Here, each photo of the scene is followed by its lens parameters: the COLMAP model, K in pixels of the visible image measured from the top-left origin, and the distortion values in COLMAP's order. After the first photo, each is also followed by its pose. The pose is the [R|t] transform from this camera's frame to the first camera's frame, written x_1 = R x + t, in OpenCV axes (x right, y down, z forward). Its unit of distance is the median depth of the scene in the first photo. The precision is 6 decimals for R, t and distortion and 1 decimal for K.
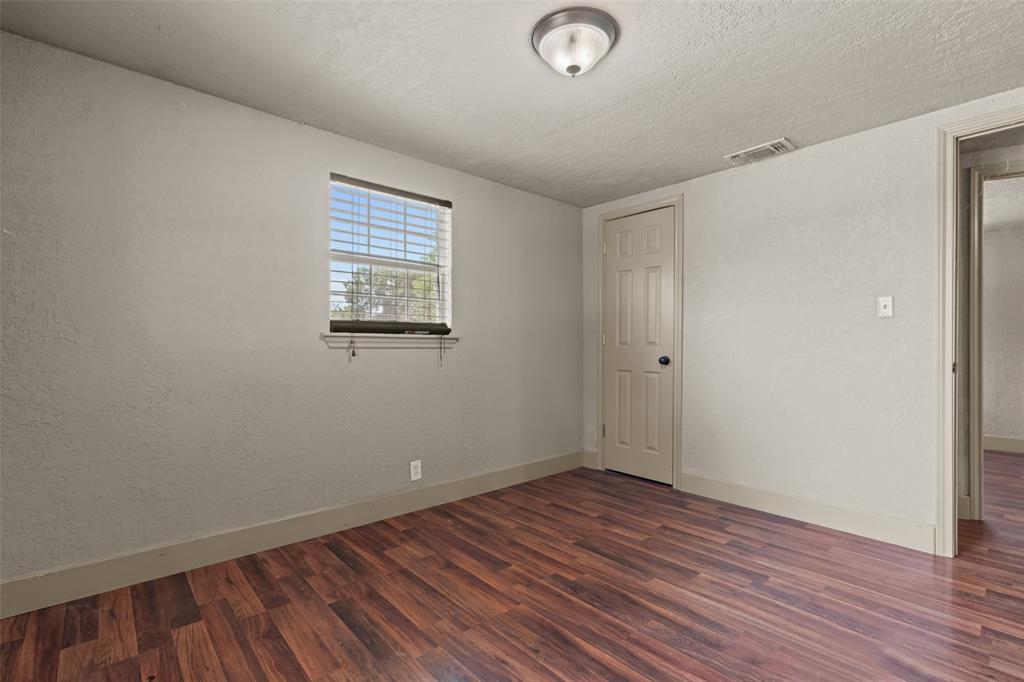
lens RADIAL K [[469.6, 0, 513.1], [0, 469.6, 351.5], [0, 0, 1]] dist [-0.002303, 0.000803]
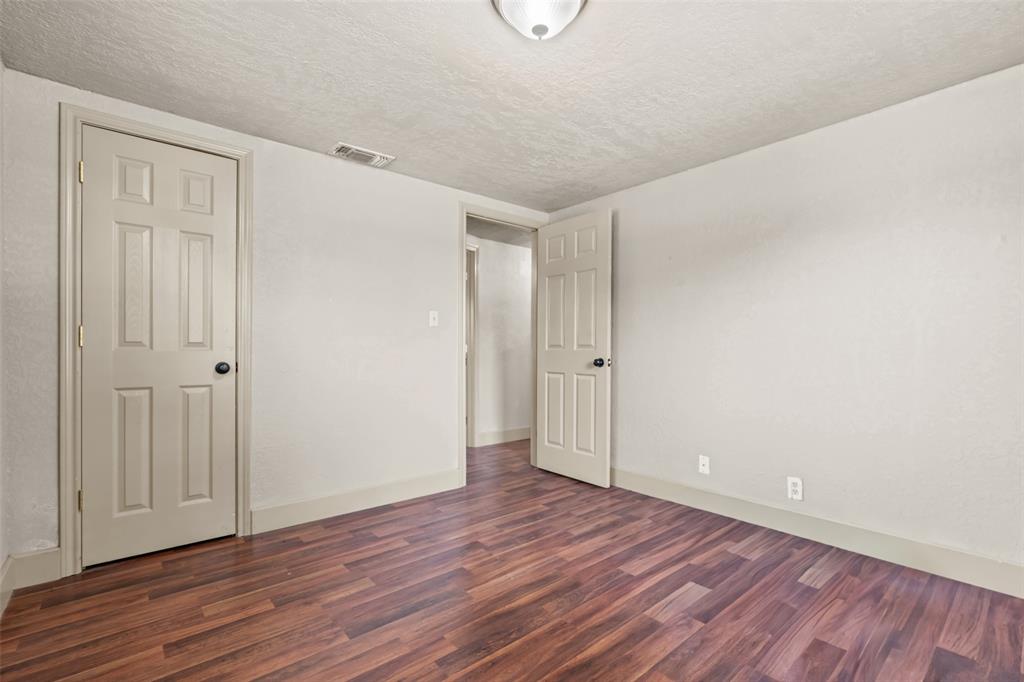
lens RADIAL K [[469.6, 0, 513.1], [0, 469.6, 351.5], [0, 0, 1]] dist [-0.002303, 0.000803]
pose [[0.014710, -0.010687, 0.999835, -0.530762], [0.008286, 0.999910, 0.010566, -0.012794], [-0.999857, 0.008129, 0.014798, 0.728491]]
